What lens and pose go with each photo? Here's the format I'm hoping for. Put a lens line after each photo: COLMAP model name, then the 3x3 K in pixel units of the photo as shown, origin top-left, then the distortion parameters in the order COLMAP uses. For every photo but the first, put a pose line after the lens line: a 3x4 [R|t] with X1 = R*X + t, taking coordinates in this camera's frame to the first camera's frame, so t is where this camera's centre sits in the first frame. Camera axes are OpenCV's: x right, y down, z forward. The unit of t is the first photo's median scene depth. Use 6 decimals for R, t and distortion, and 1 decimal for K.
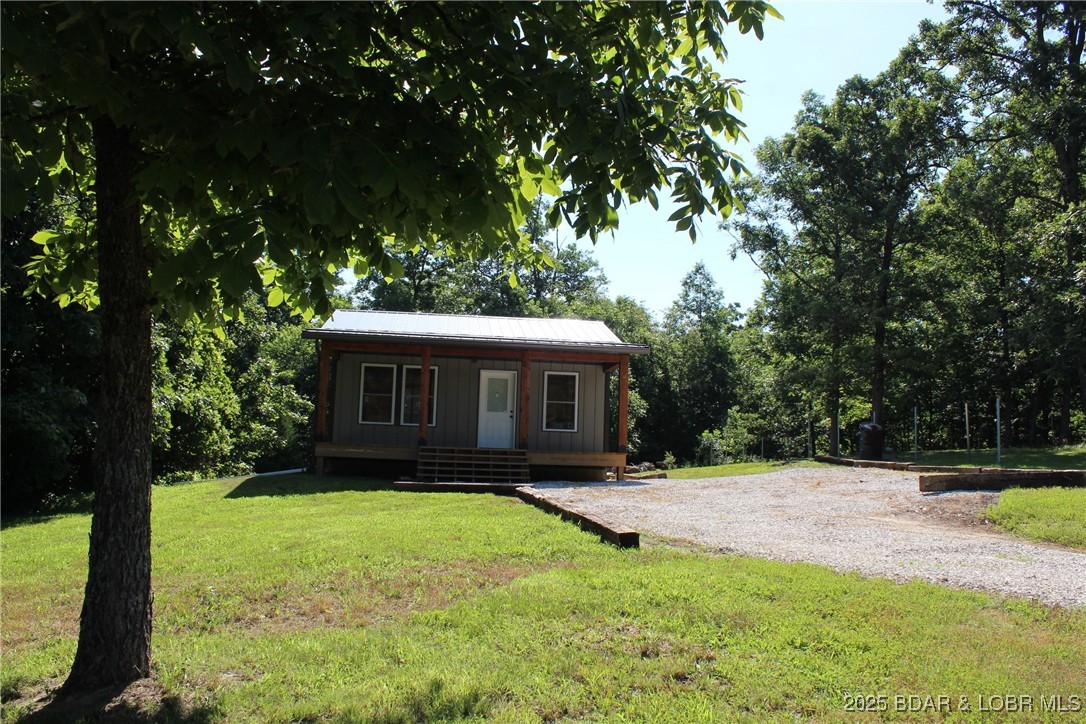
lens RADIAL K [[906.3, 0, 543.2], [0, 906.3, 351.6], [0, 0, 1]] dist [-0.165885, 0.150110]
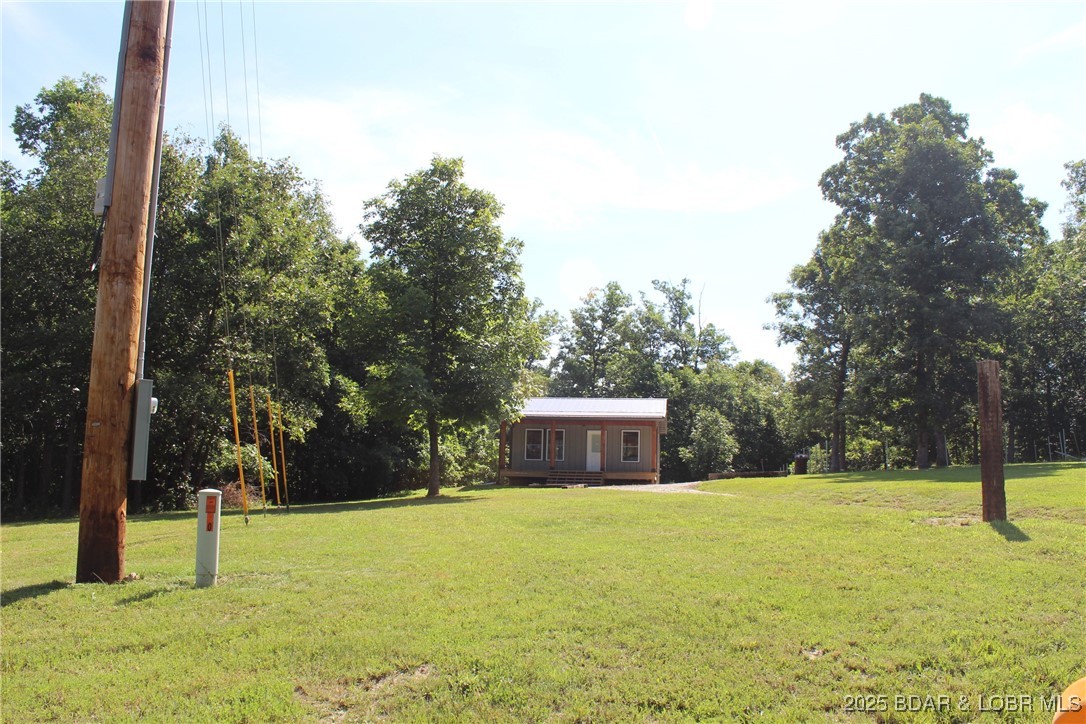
lens RADIAL K [[906.3, 0, 543.2], [0, 906.3, 351.6], [0, 0, 1]] dist [-0.165885, 0.150110]
pose [[0.966865, -0.048044, -0.250726, 0.320220], [0.035754, 0.997936, -0.053350, -0.045544], [0.252772, 0.042618, 0.966587, -0.846135]]
